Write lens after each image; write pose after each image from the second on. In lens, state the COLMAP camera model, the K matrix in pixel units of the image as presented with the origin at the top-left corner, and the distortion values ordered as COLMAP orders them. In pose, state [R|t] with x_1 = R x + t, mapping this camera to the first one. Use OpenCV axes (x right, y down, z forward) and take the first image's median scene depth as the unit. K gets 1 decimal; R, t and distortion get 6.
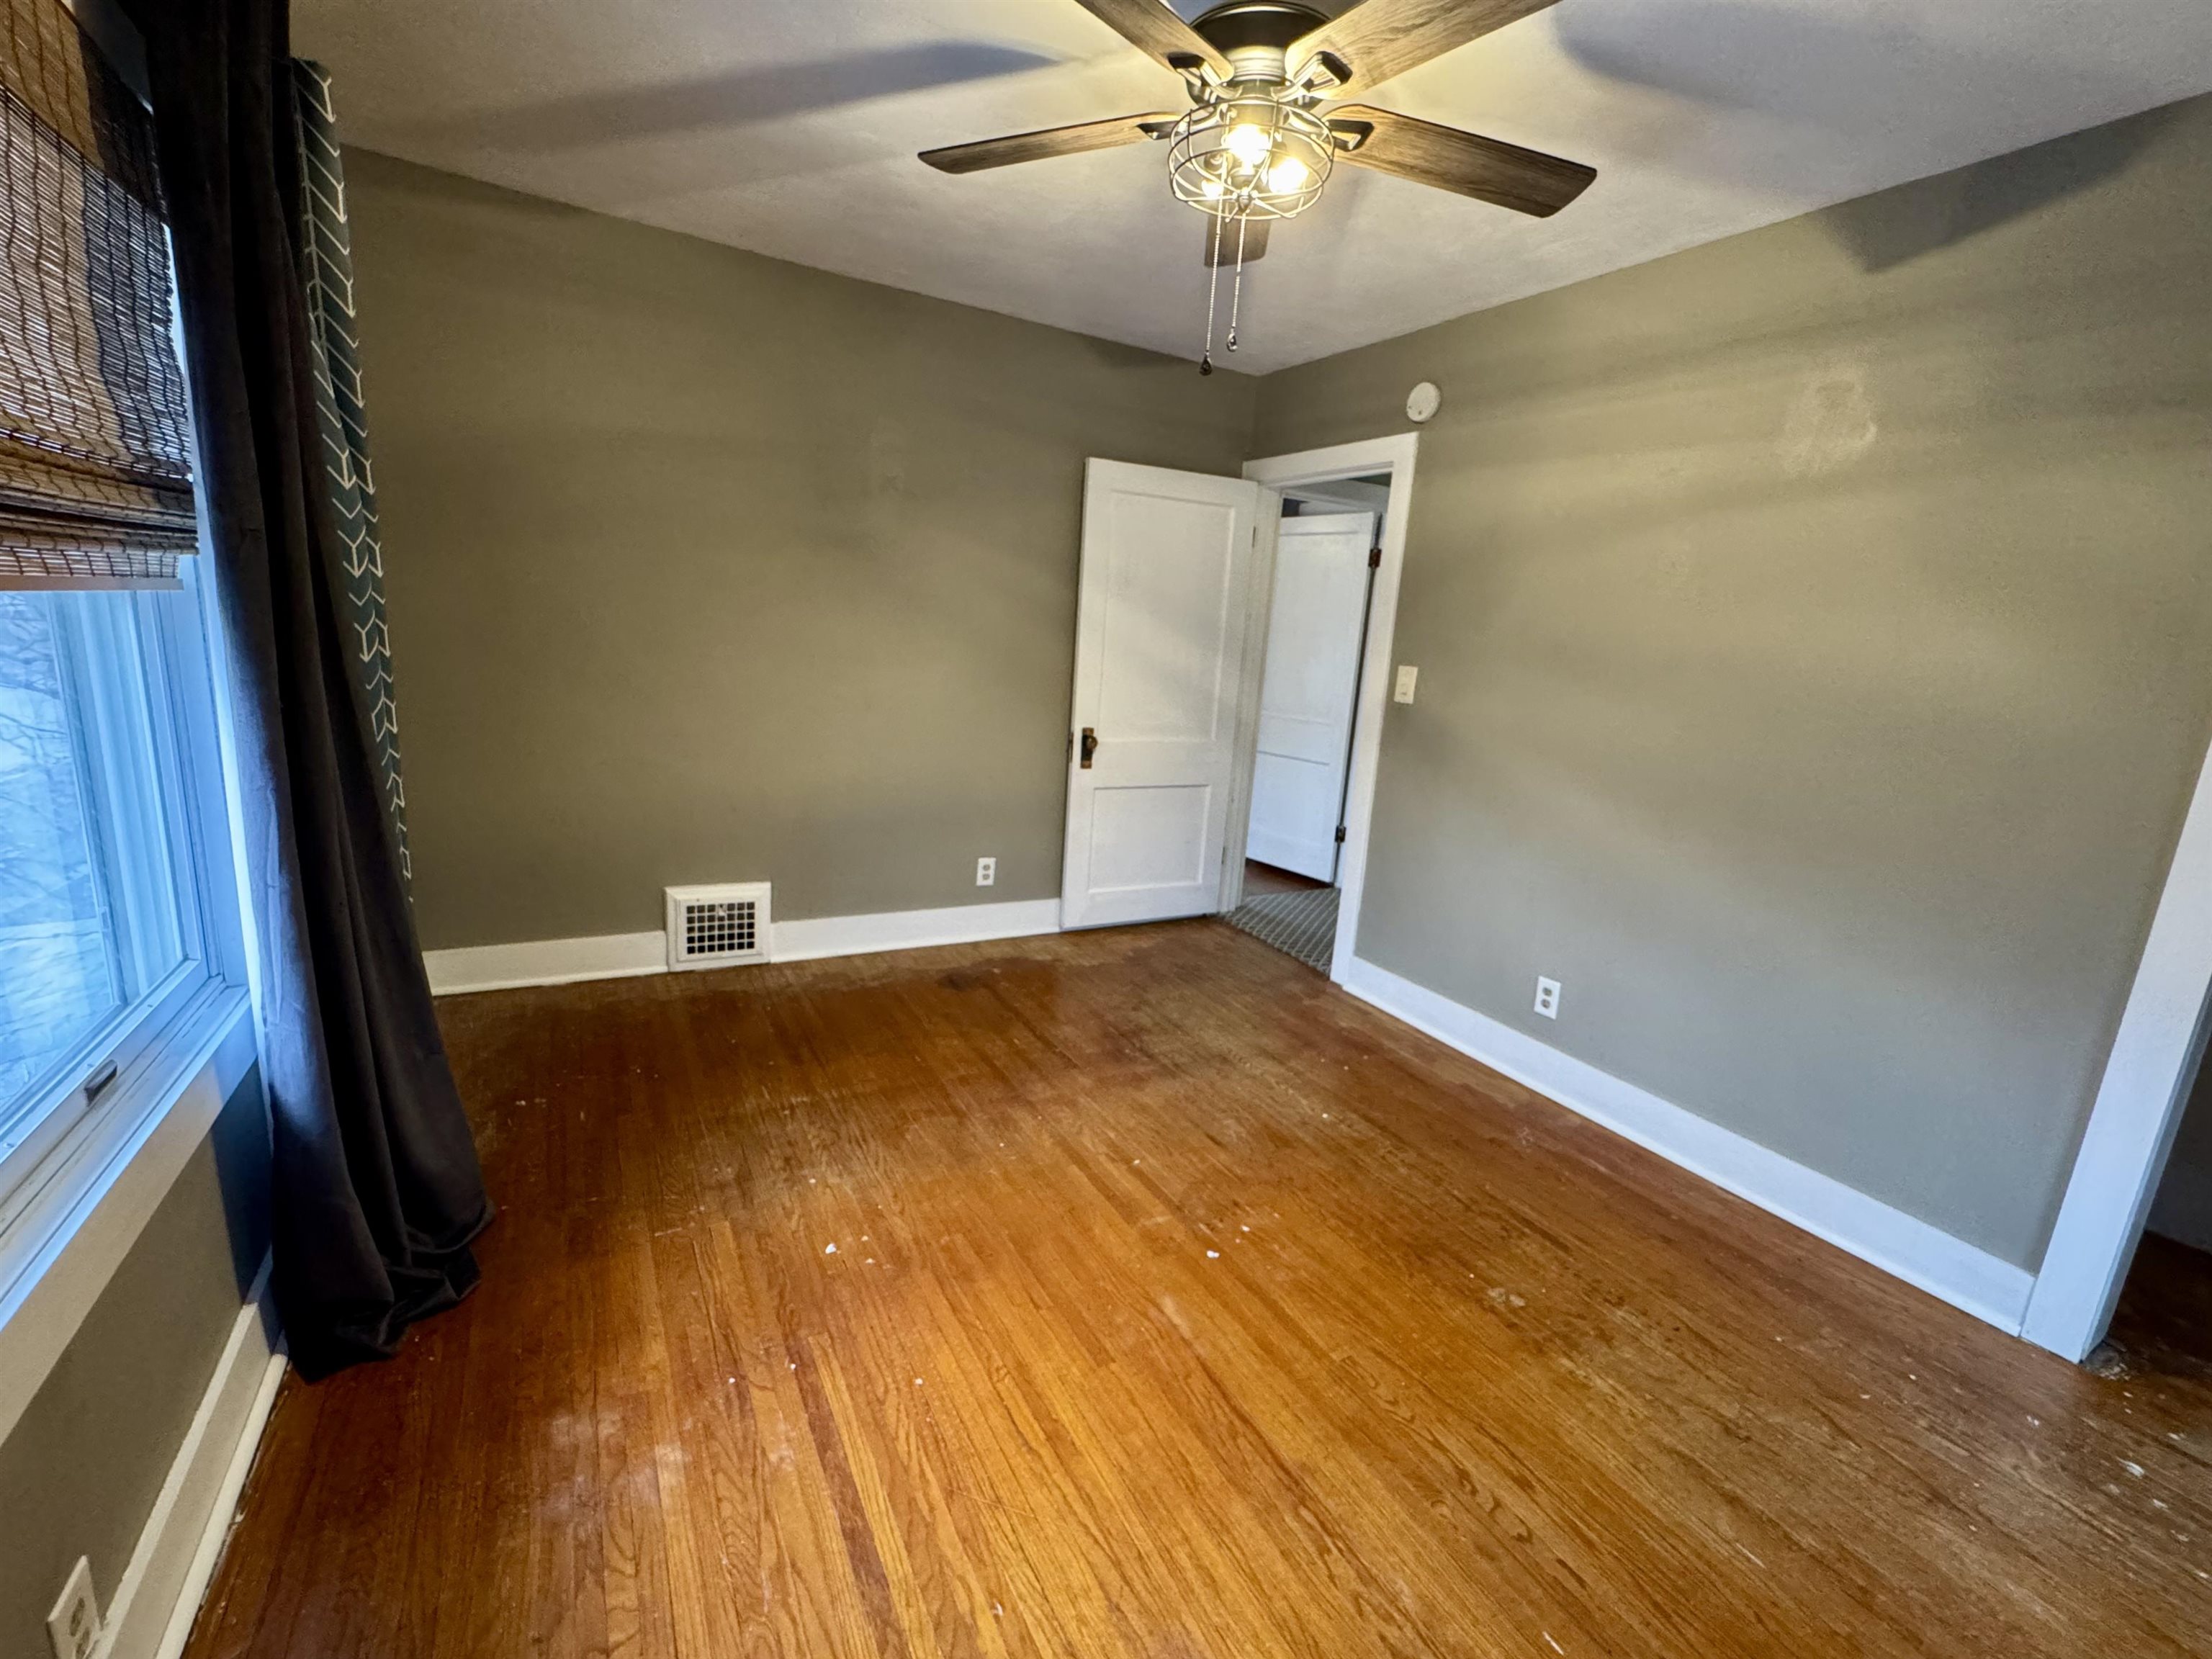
lens RADIAL K [[937.6, 0, 1106.0], [0, 937.6, 829.5], [0, 0, 1]] dist [-0.014550, -0.000180]
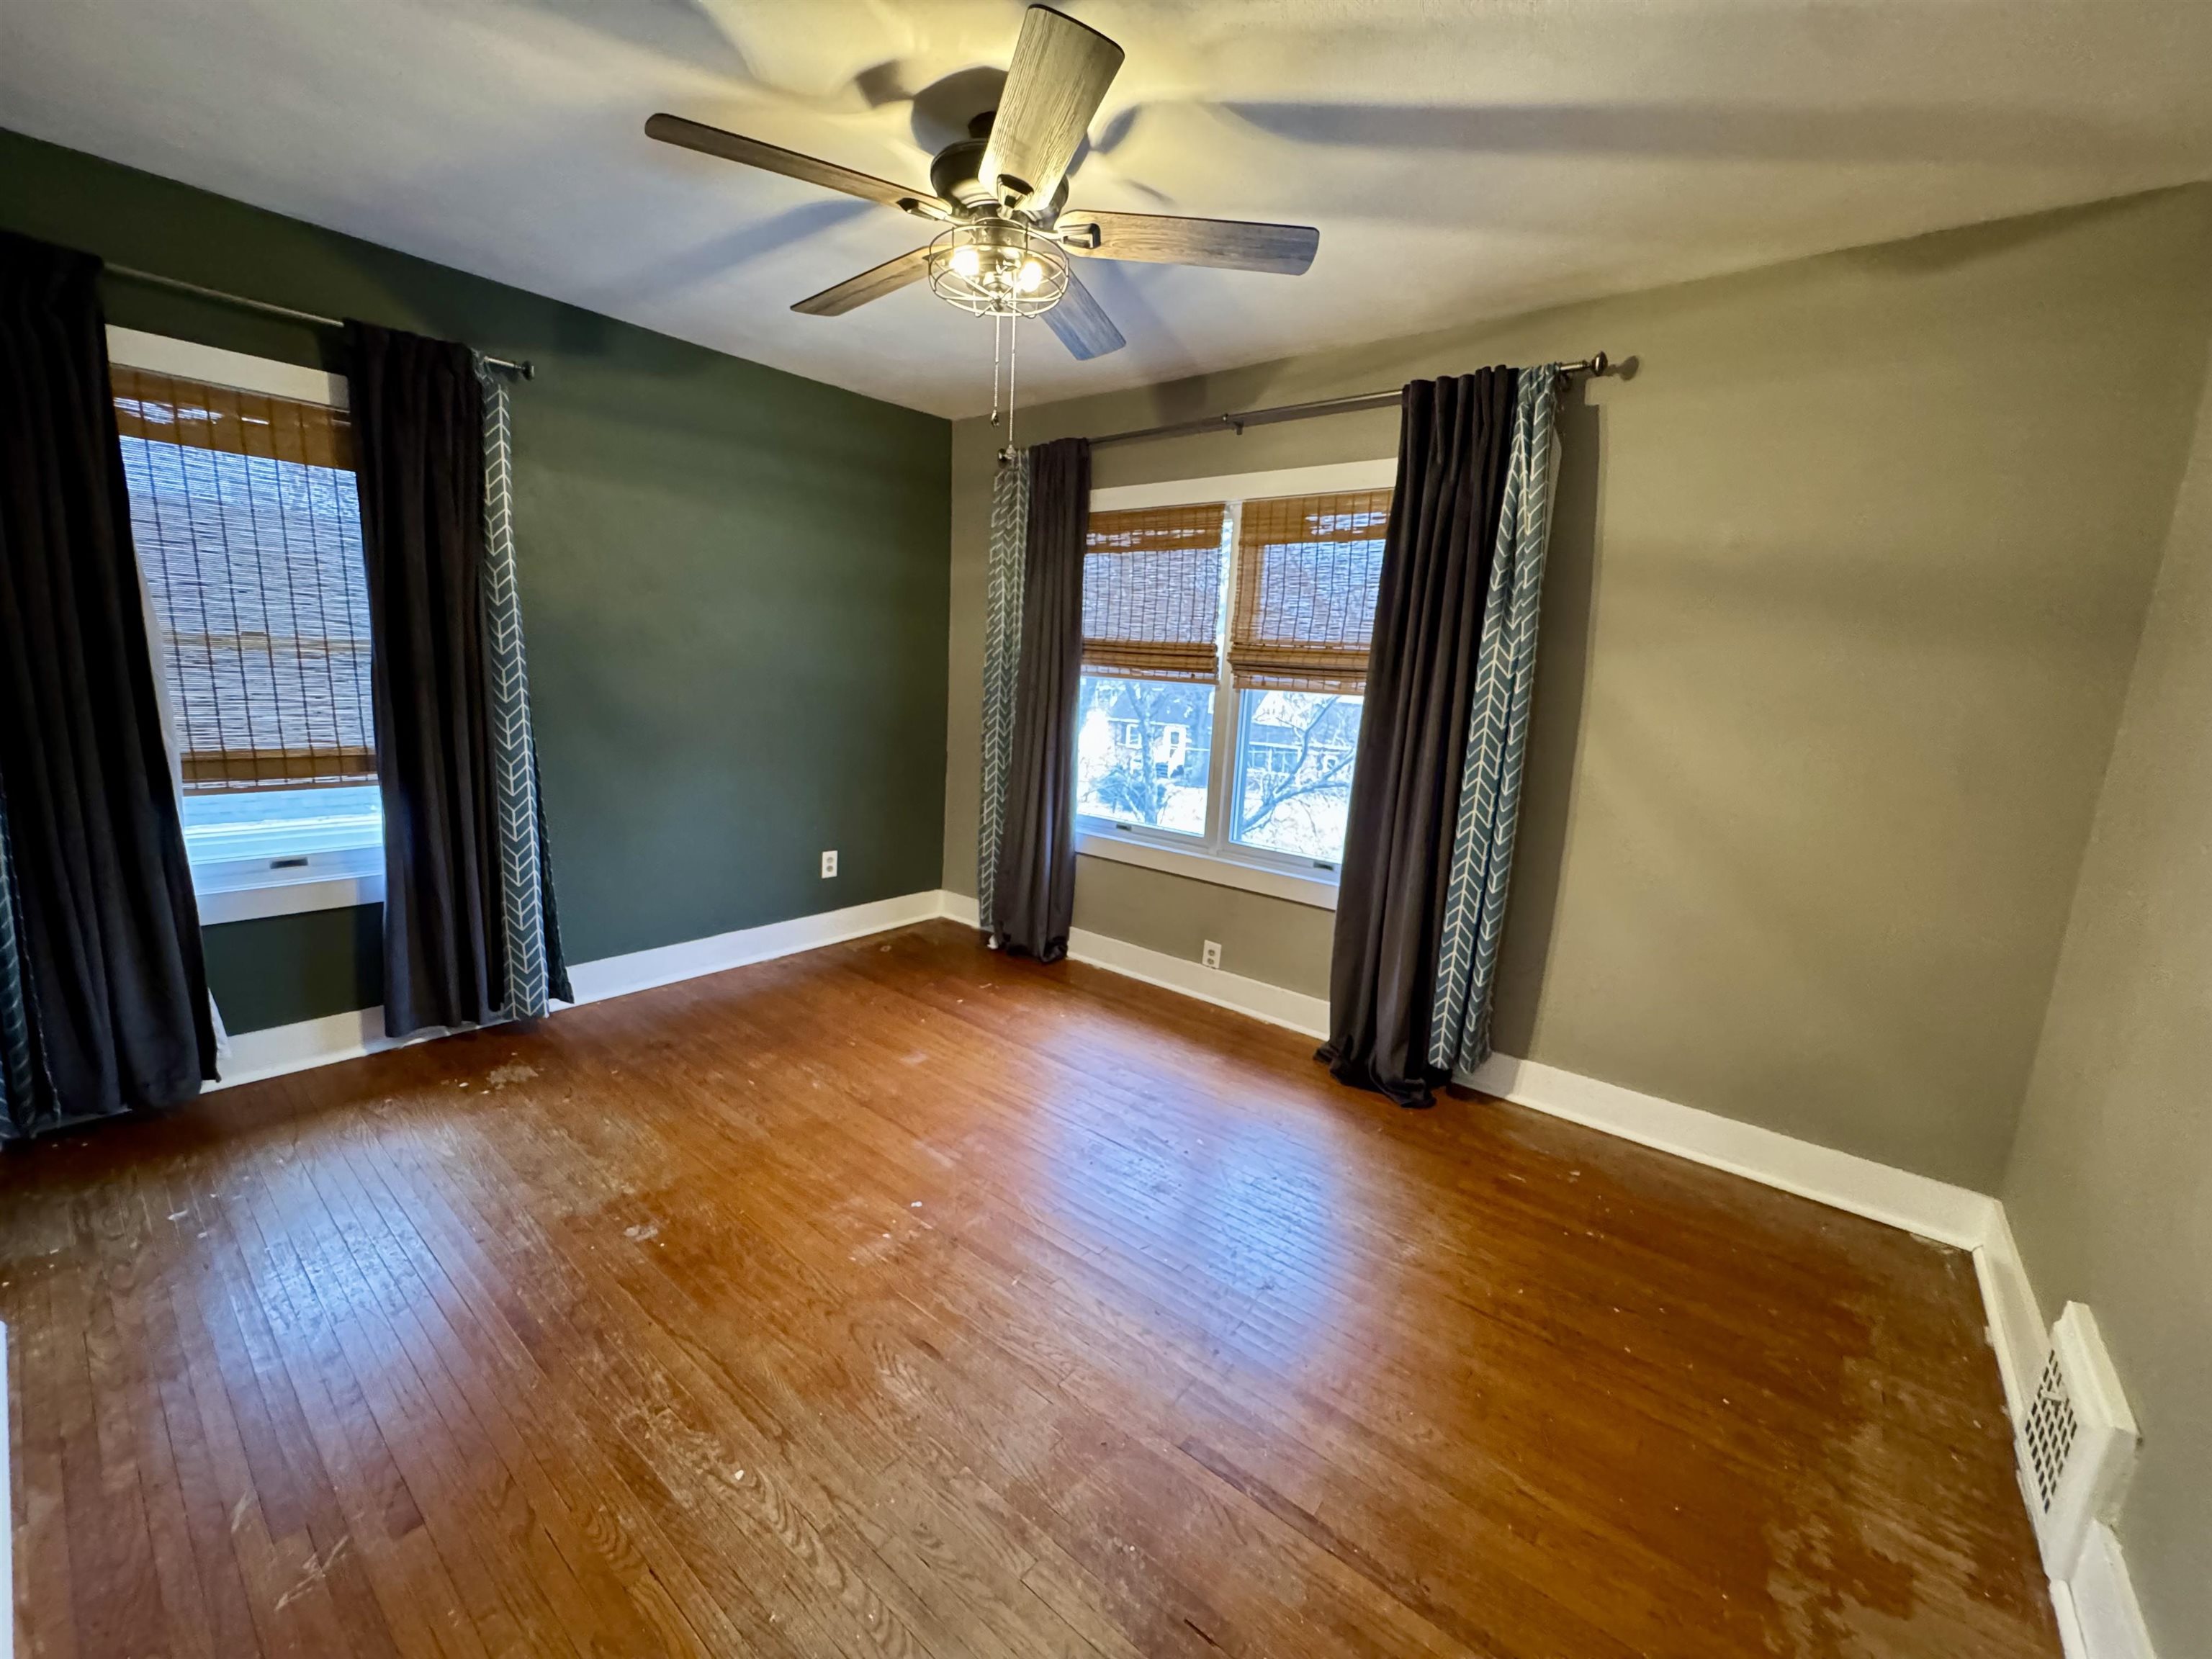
lens RADIAL K [[889.0, 0, 1106.0], [0, 889.0, 829.5], [0, 0, 1]] dist [-0.002881, -0.000319]
pose [[-0.925421, -0.052748, -0.375251, 0.283543], [-0.191106, 0.920077, 0.341960, -0.322426], [0.327222, 0.388170, -0.861539, 1.568506]]
